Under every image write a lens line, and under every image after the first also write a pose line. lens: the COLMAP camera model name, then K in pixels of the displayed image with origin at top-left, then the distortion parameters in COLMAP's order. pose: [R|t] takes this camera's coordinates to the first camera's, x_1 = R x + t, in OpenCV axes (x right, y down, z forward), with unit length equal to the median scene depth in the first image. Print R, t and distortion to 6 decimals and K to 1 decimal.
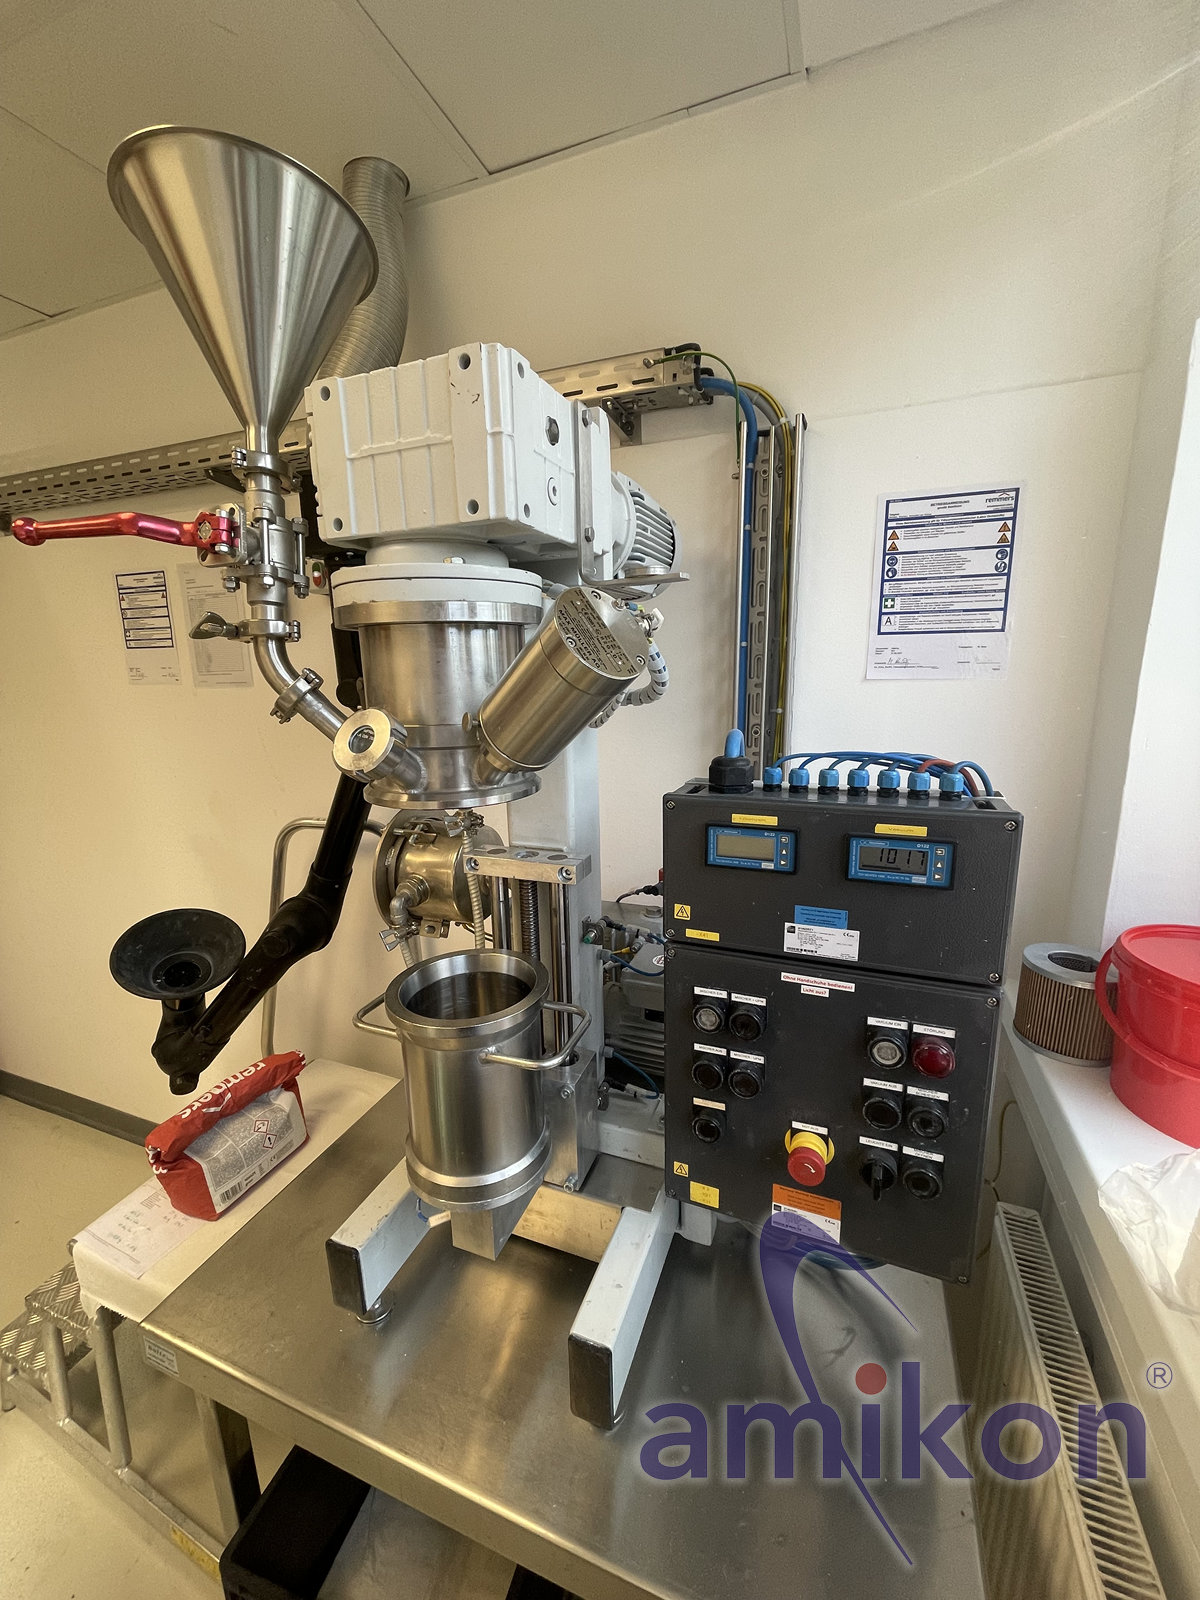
lens RADIAL K [[640.4, 0, 602.4], [0, 640.4, 795.3], [0, 0, 1]] dist [-0.011991, 0.000084]
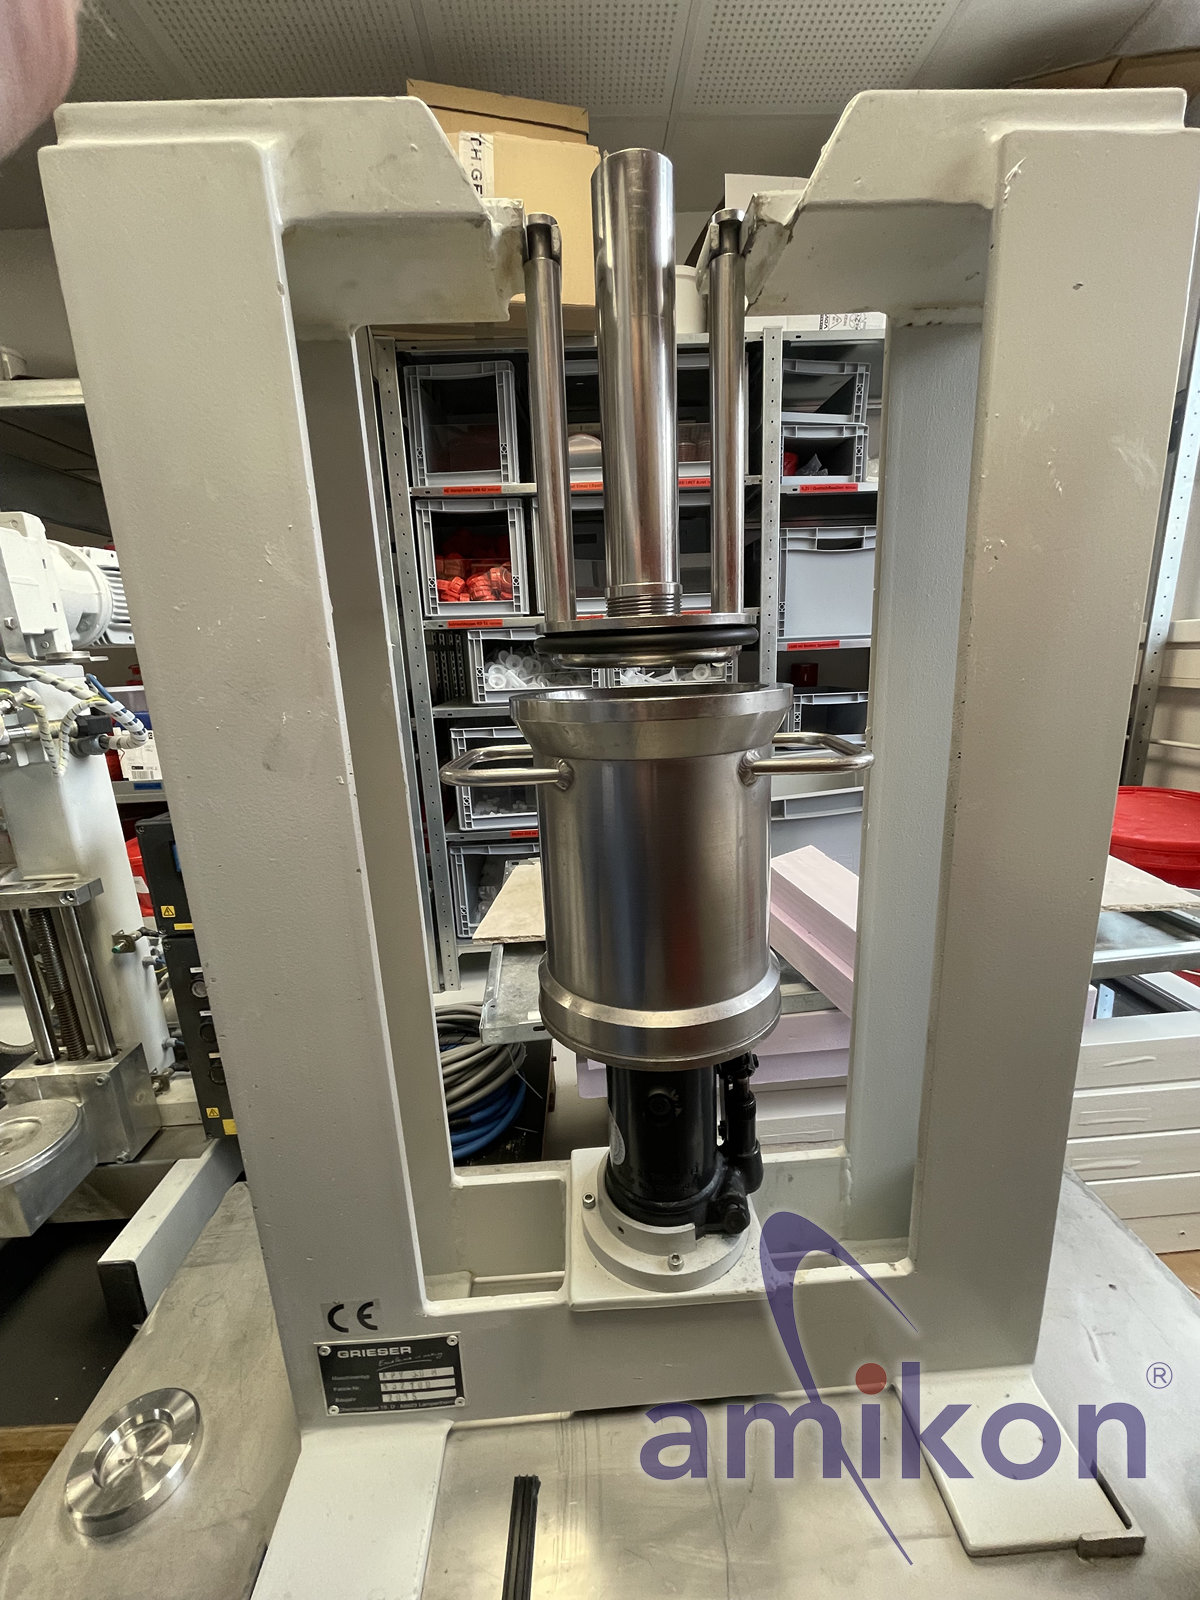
lens RADIAL K [[640.4, 0, 599.3], [0, 640.4, 798.2], [0, 0, 1]] dist [-0.011991, 0.000084]
pose [[0.914686, -0.113470, 0.387910, 0.469597], [0.107904, 0.993503, 0.036179, 0.006300], [-0.389495, 0.008764, 0.920987, -0.525475]]
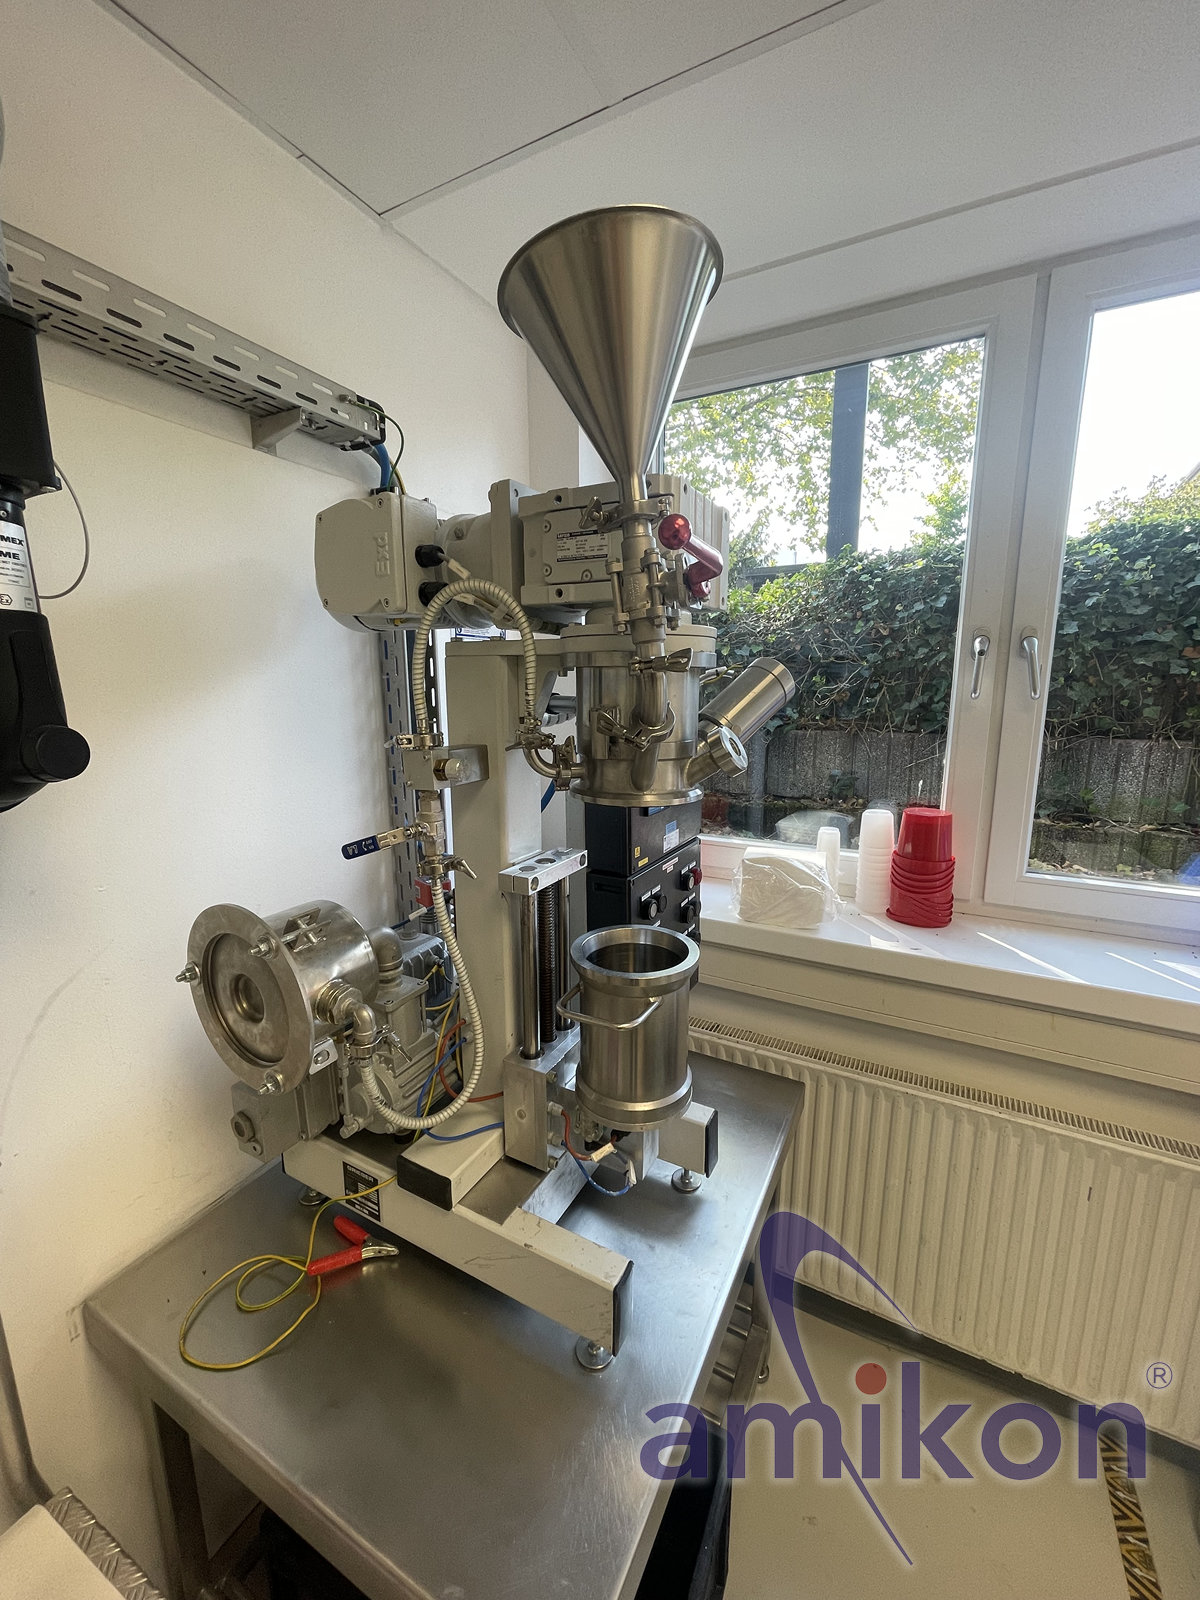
lens RADIAL K [[640.4, 0, 600.4], [0, 640.4, 805.4], [0, 0, 1]] dist [-0.011991, 0.000084]
pose [[0.127180, -0.172577, 0.976751, -1.511282], [0.193282, 0.970182, 0.146250, -0.192515], [-0.972865, 0.170188, 0.156744, 0.870553]]
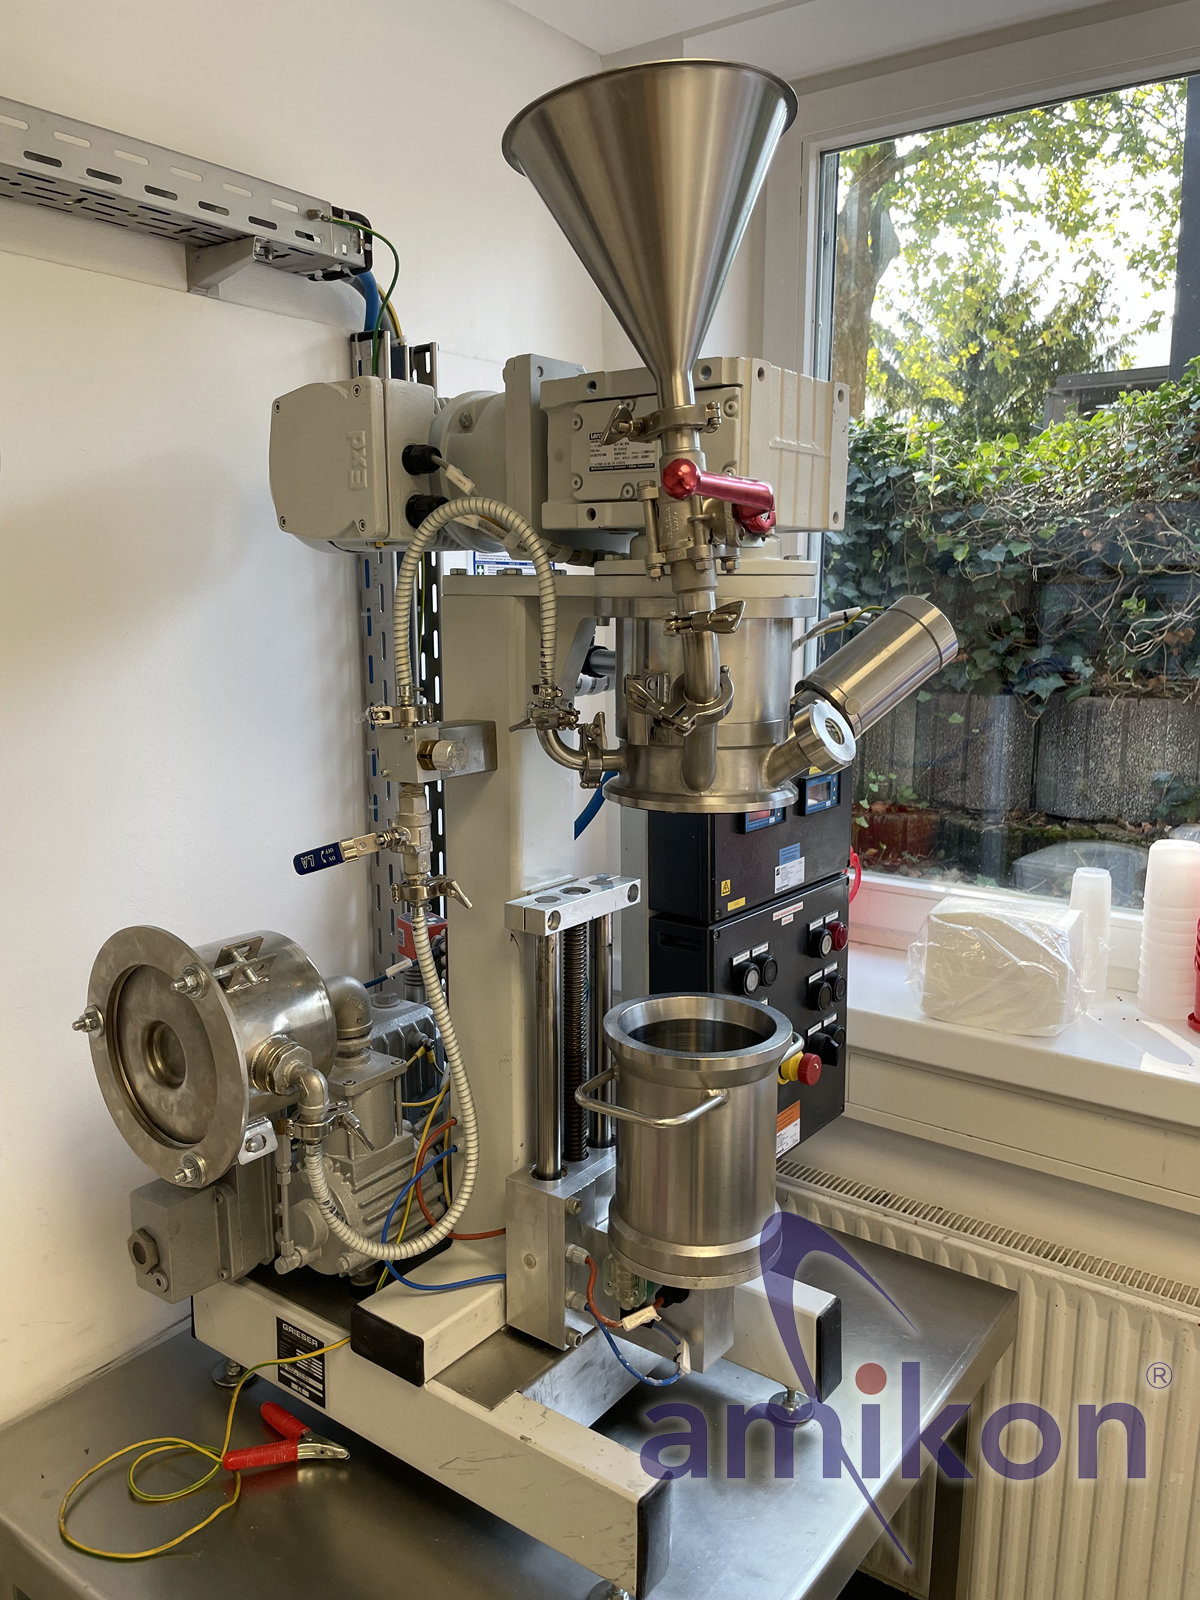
lens RADIAL K [[1229.5, 0, 601.5], [0, 1229.5, 813.8], [0, 0, 1]] dist [0.051282, -0.062594]
pose [[0.269054, -0.154434, 0.950663, -1.925690], [0.182184, 0.977401, 0.107217, -0.198306], [-0.945737, 0.144348, 0.291109, 0.628476]]
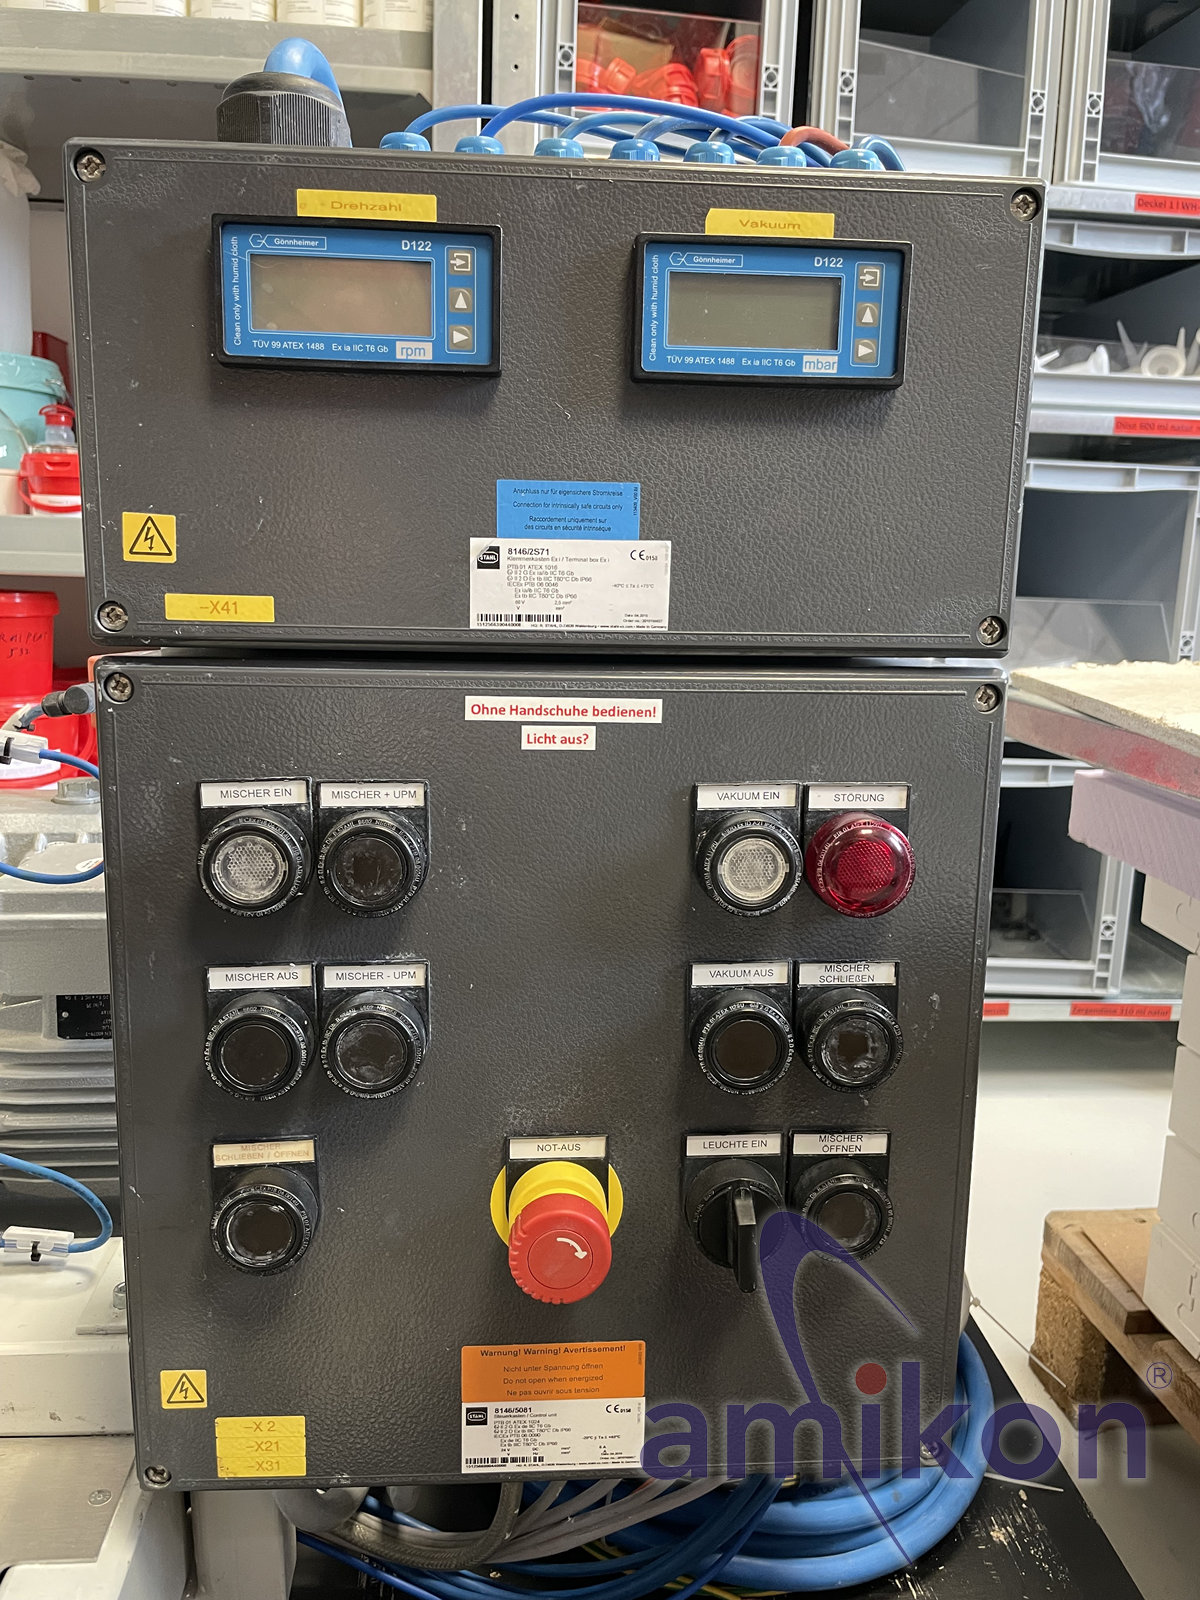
lens RADIAL K [[1229.5, 0, 605.4], [0, 1229.5, 775.0], [0, 0, 1]] dist [0.051282, -0.062594]
pose [[0.893969, -0.038712, 0.446454, 0.051718], [0.046020, 0.998925, -0.005533, 0.331835], [-0.445760, 0.025492, 0.894790, 0.381135]]
